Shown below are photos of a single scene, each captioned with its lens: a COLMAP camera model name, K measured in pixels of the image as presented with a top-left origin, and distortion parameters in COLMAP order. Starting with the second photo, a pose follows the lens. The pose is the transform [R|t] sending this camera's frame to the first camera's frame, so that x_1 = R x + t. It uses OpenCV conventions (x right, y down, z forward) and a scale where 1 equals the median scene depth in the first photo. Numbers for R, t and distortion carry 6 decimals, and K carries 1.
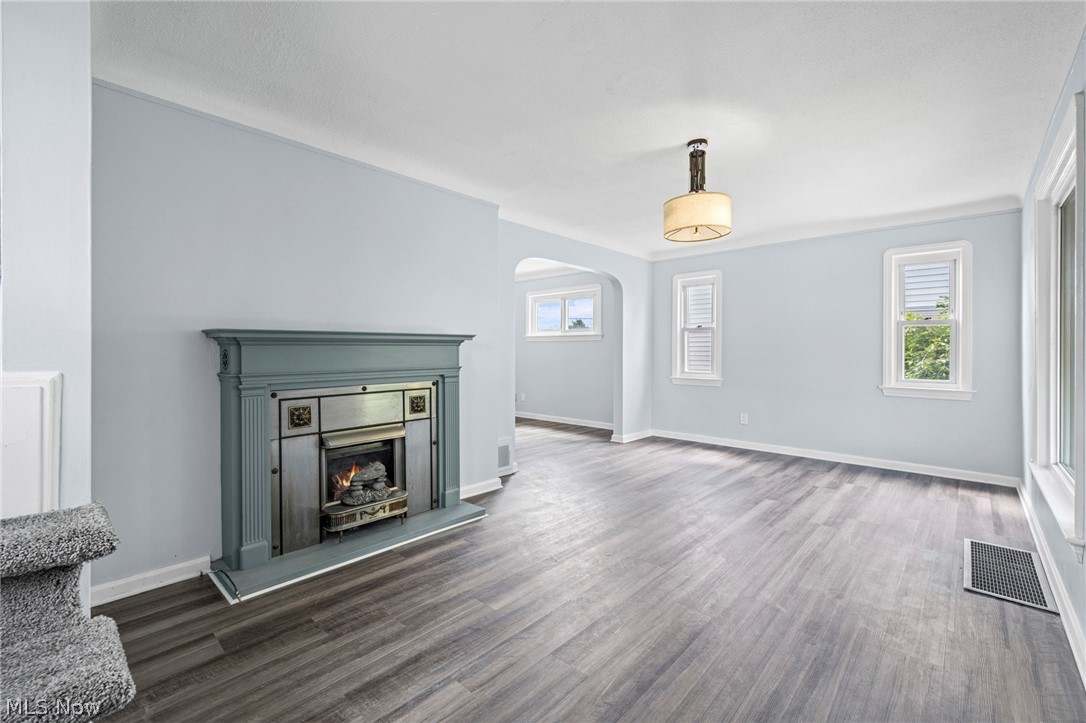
lens RADIAL K [[459.9, 0, 544.3], [0, 459.9, 358.0], [0, 0, 1]] dist [-0.002880, -0.000082]
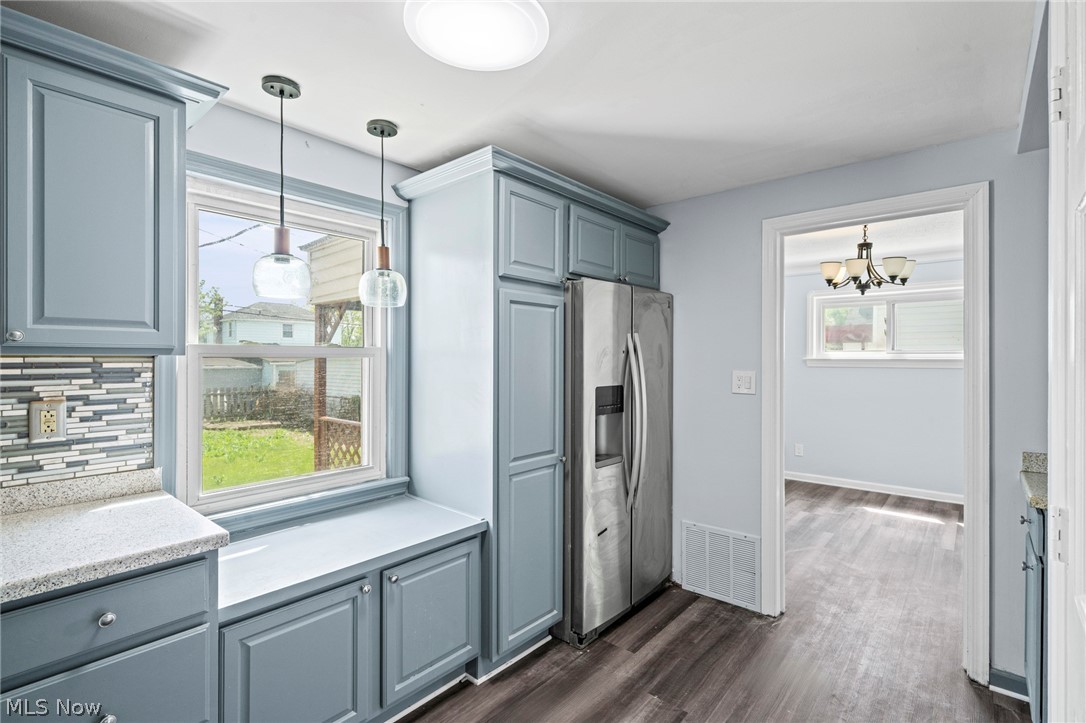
lens RADIAL K [[507.6, 0, 543.0], [0, 507.6, 361.5], [0, 0, 1]] dist [-0.000108, 0.000001]
pose [[0.999309, 0.002838, 0.037052, -1.263168], [-0.002634, 0.999981, -0.005555, -0.103605], [-0.037067, 0.005454, 0.999298, 0.817873]]
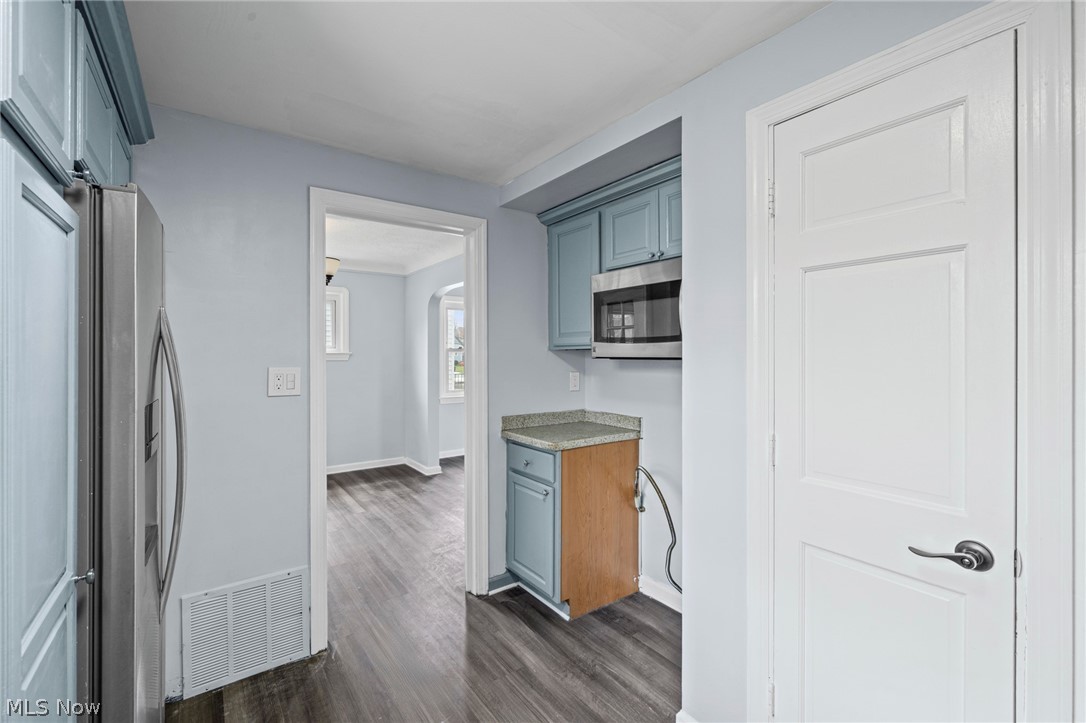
lens RADIAL K [[459.9, 0, 544.3], [0, 459.9, 358.0], [0, 0, 1]] dist [-0.002880, -0.000082]
pose [[0.187943, -0.004667, 0.982169, -1.462639], [0.014427, 0.999894, 0.001990, -0.101531], [-0.982074, 0.013796, 0.187991, 1.268701]]
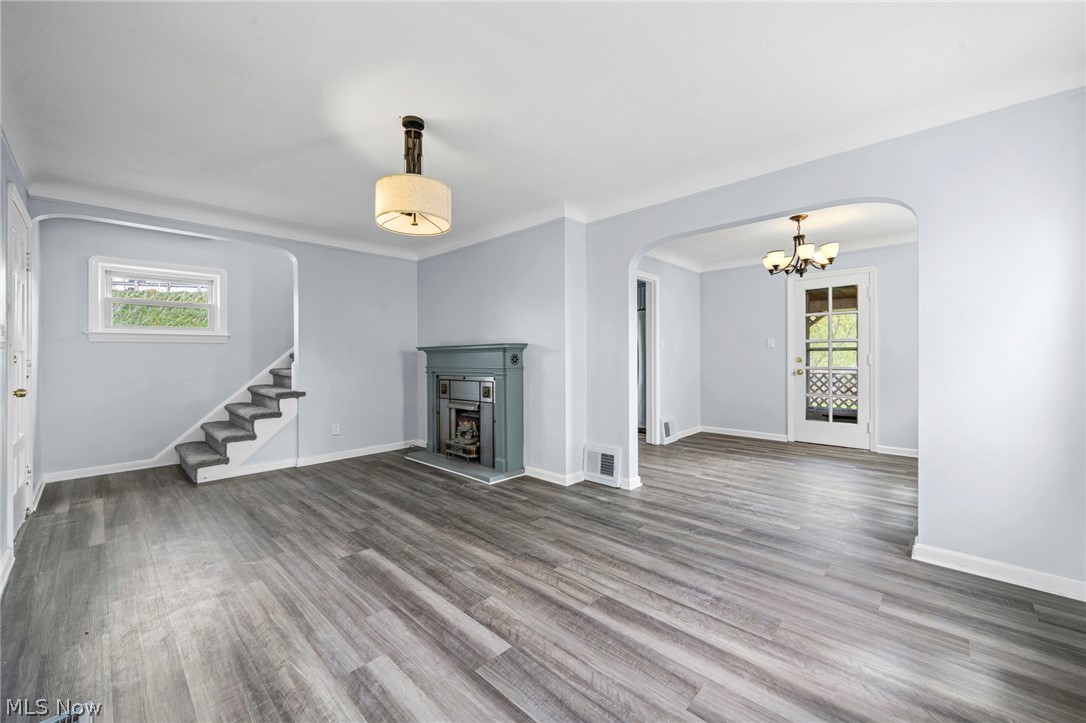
lens RADIAL K [[426.9, 0, 540.7], [0, 426.9, 356.7], [0, 0, 1]] dist [-0.001948, 0.000179]
pose [[-0.014803, 0.002030, -0.999888, 1.216727], [-0.008273, 0.999963, 0.002152, -0.019173], [0.999856, 0.008304, -0.014786, 1.322835]]
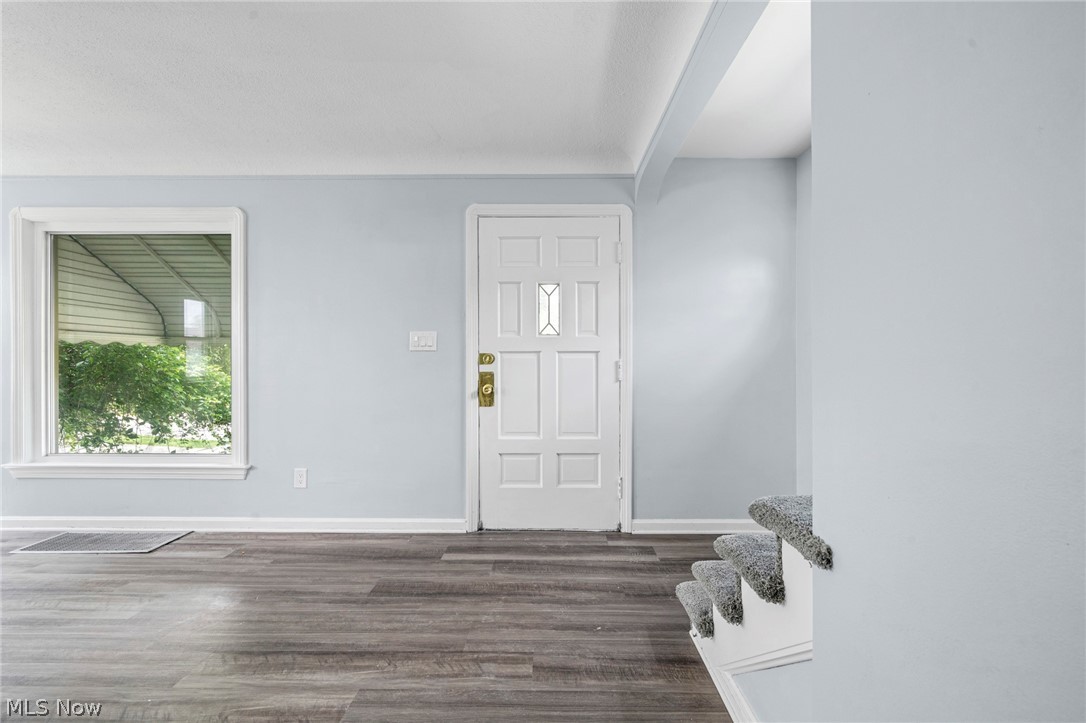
lens RADIAL K [[405.6, 0, 543.0], [0, 405.6, 361.5], [0, 0, 1]] dist [0.001717, 0.000060]
pose [[-0.673991, -0.004228, 0.738728, -0.464874], [0.007329, 0.999896, 0.012409, -0.009136], [-0.738704, 0.013778, -0.673890, 0.743045]]
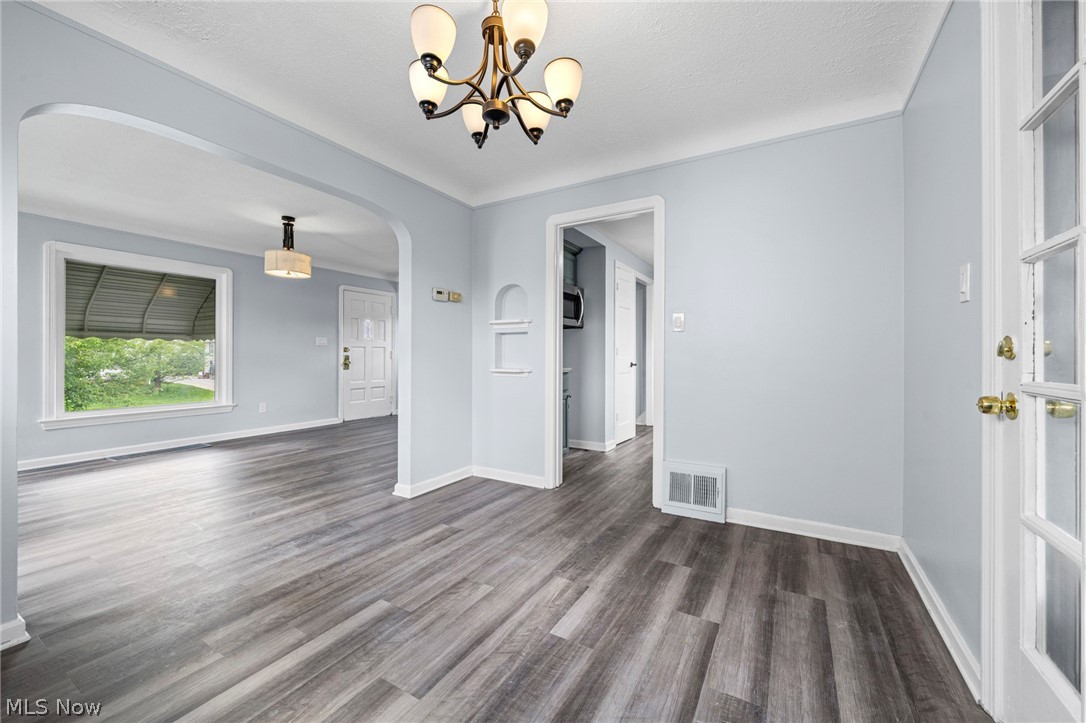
lens RADIAL K [[422.7, 0, 543.2], [0, 422.7, 353.3], [0, 0, 1]] dist [-0.001344, 0.000138]
pose [[-0.977157, -0.001426, -0.212516, -0.245620], [-0.003229, 0.999962, 0.008137, -0.007623], [0.212496, 0.008637, -0.977124, 2.794343]]
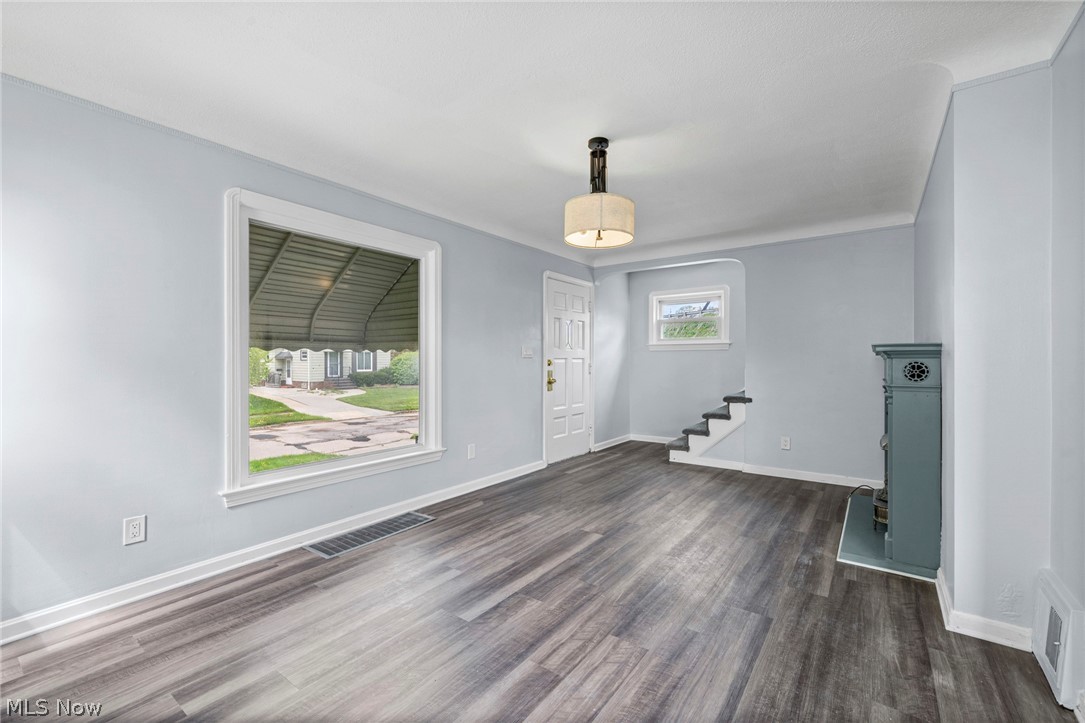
lens RADIAL K [[459.5, 0, 543.8], [0, 459.5, 358.0], [0, 0, 1]] dist [-0.002880, -0.000082]
pose [[-0.992936, -0.000184, -0.118648, 0.584271], [-0.001331, 0.999953, 0.009586, -0.040401], [0.118641, 0.009676, -0.992890, 2.020287]]
